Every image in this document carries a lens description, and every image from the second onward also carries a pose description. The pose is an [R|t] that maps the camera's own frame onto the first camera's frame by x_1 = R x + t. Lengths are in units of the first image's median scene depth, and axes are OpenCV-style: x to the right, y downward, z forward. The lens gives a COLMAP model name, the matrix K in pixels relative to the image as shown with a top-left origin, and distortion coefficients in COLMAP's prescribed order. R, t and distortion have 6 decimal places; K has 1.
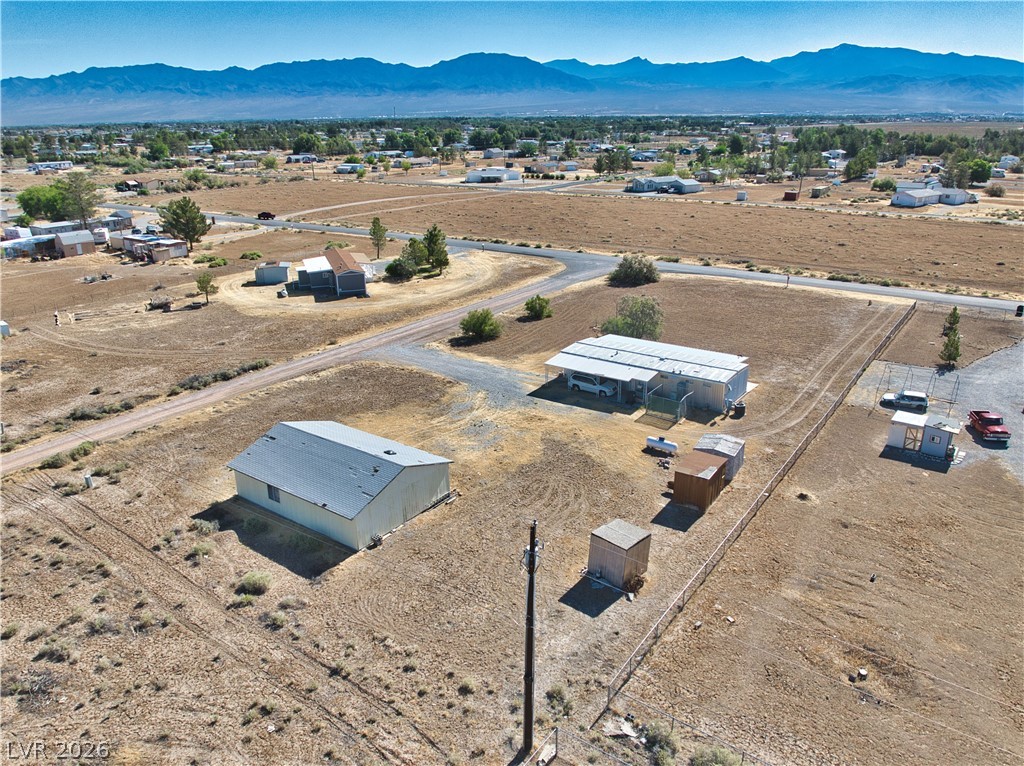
lens RADIAL K [[751.5, 0, 510.0], [0, 751.5, 384.2], [0, 0, 1]] dist [-0.037051, -0.005399]
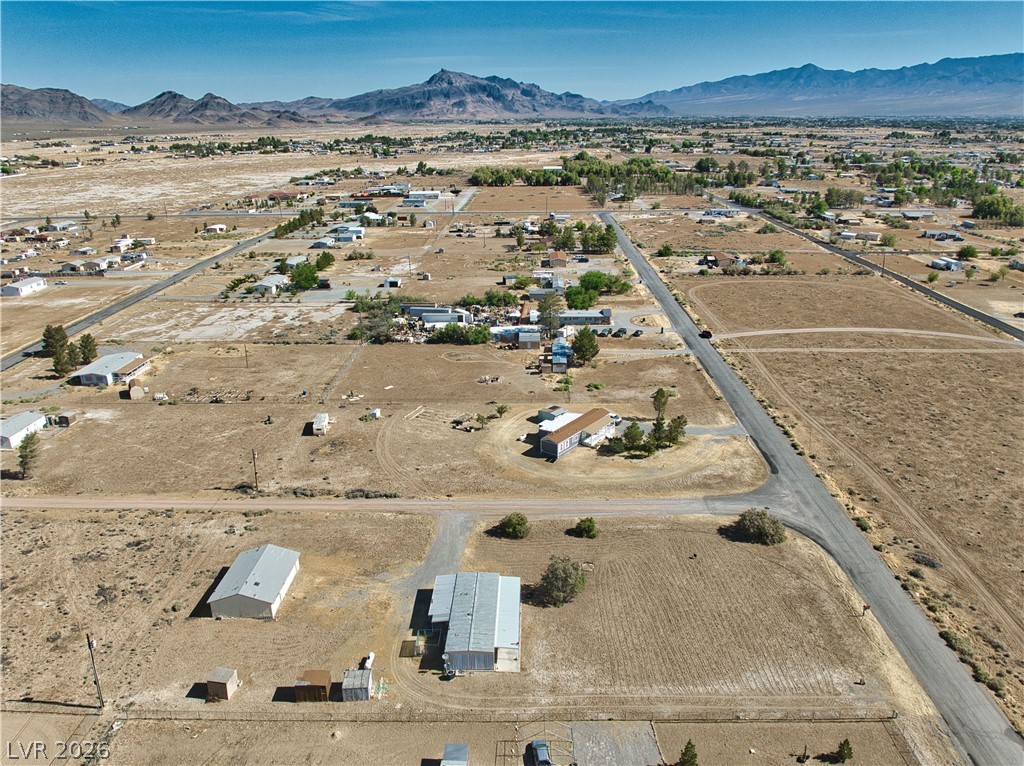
lens RADIAL K [[743.0, 0, 511.0], [0, 743.0, 404.9], [0, 0, 1]] dist [-0.033442, -0.009068]
pose [[0.563672, 0.300790, -0.769285, 1.120299], [-0.270681, 0.947177, 0.172012, -0.620605], [0.780388, 0.111272, 0.615315, 0.159424]]
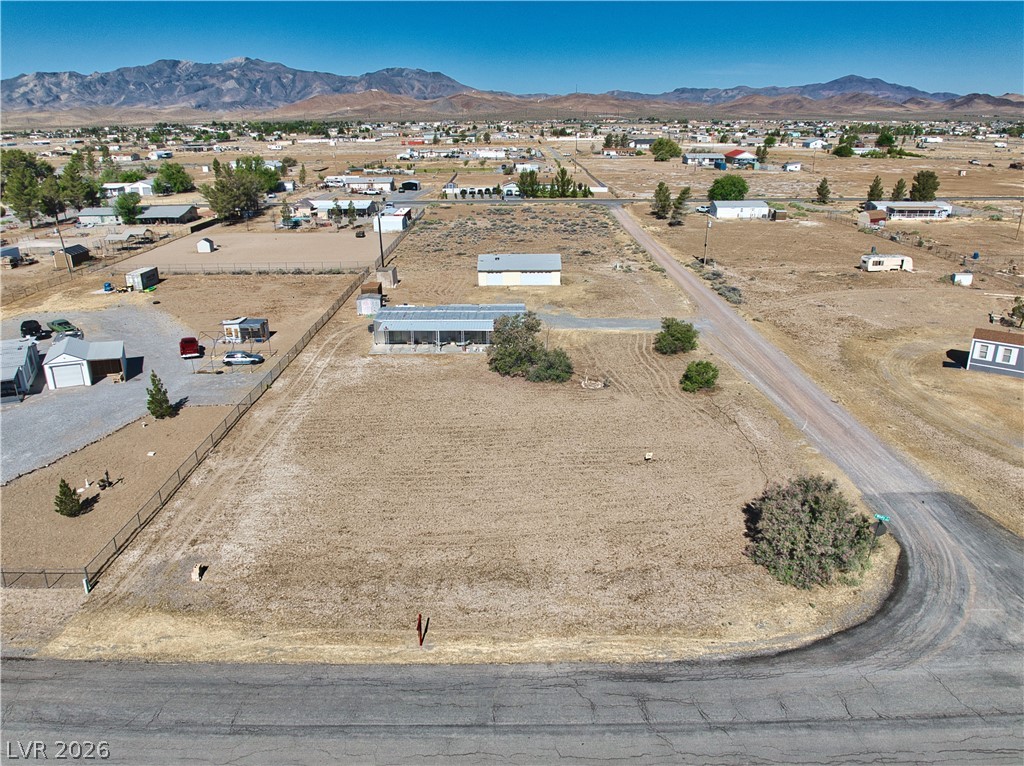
lens RADIAL K [[738.4, 0, 513.4], [0, 738.4, 406.7], [0, 0, 1]] dist [-0.031397, -0.007769]
pose [[-0.810911, 0.229228, -0.538403, 0.739658], [-0.183055, 0.774531, 0.605468, -0.617526], [0.555800, 0.589538, -0.586115, 1.749356]]
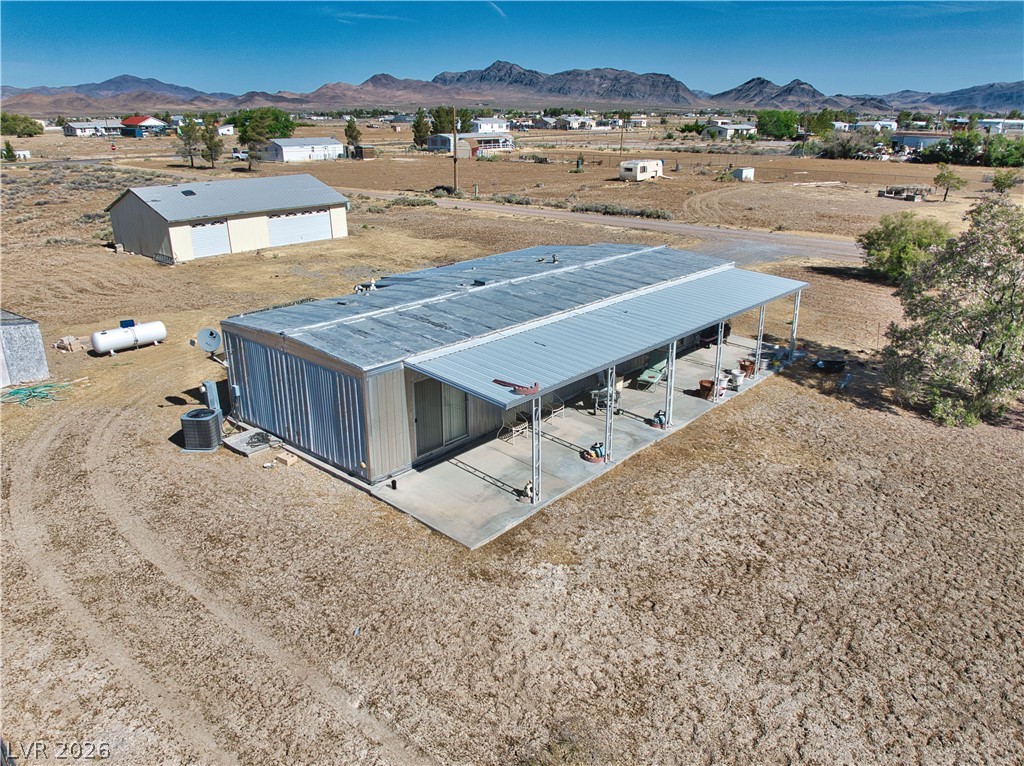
lens RADIAL K [[747.9, 0, 515.1], [0, 747.9, 407.9], [0, 0, 1]] dist [-0.035069, -0.002855]
pose [[-0.100013, 0.376552, -0.920981, 0.485428], [-0.334152, 0.859151, 0.387559, -0.109214], [0.937198, 0.346509, 0.039900, 0.961463]]
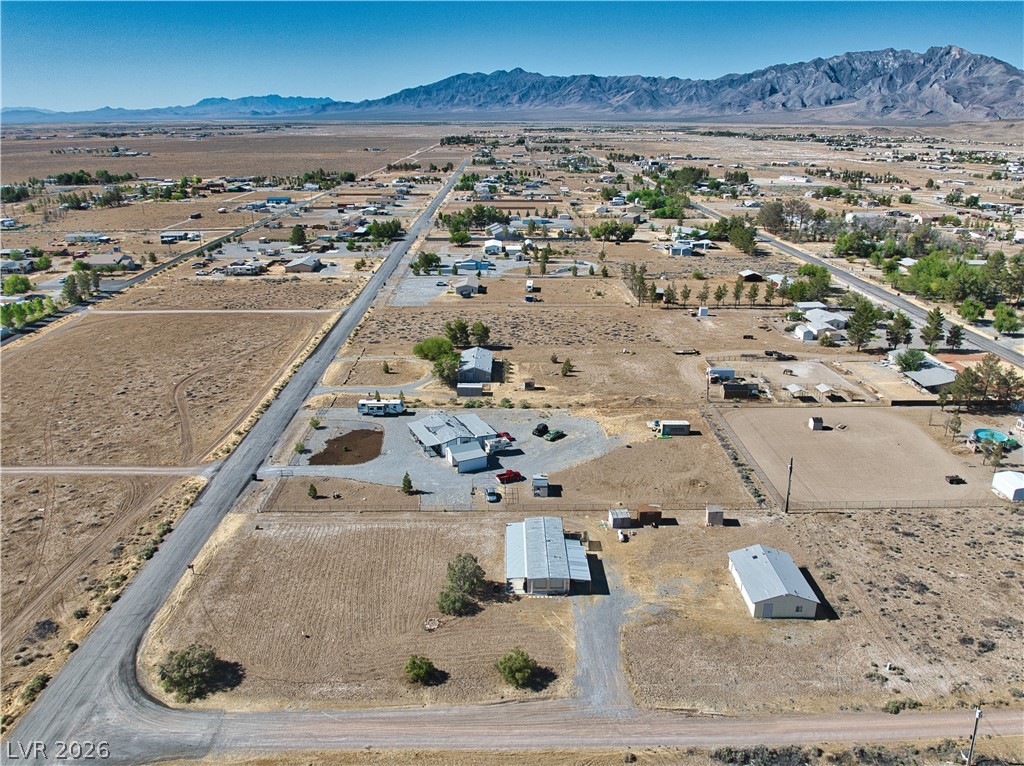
lens RADIAL K [[744.1, 0, 520.4], [0, 744.1, 397.3], [0, 0, 1]] dist [-0.035383, -0.006467]
pose [[-0.603466, -0.273568, 0.748992, -0.835719], [0.269667, 0.813944, 0.514563, -1.071054], [-0.750406, 0.512499, -0.417415, 1.471695]]
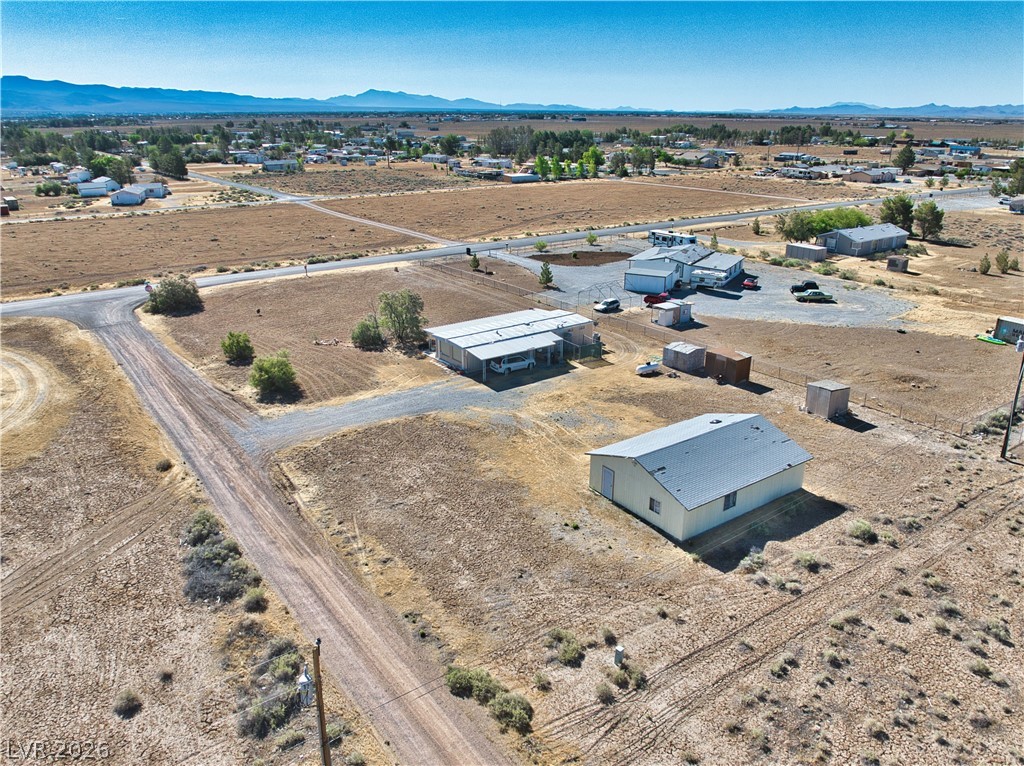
lens RADIAL K [[759.9, 0, 516.1], [0, 759.9, 380.7], [0, 0, 1]] dist [-0.037952, -0.006217]
pose [[0.309161, -0.308634, 0.899536, -0.811720], [0.316514, 0.925343, 0.208706, -0.187927], [-0.896793, 0.220192, 0.383767, 0.560520]]
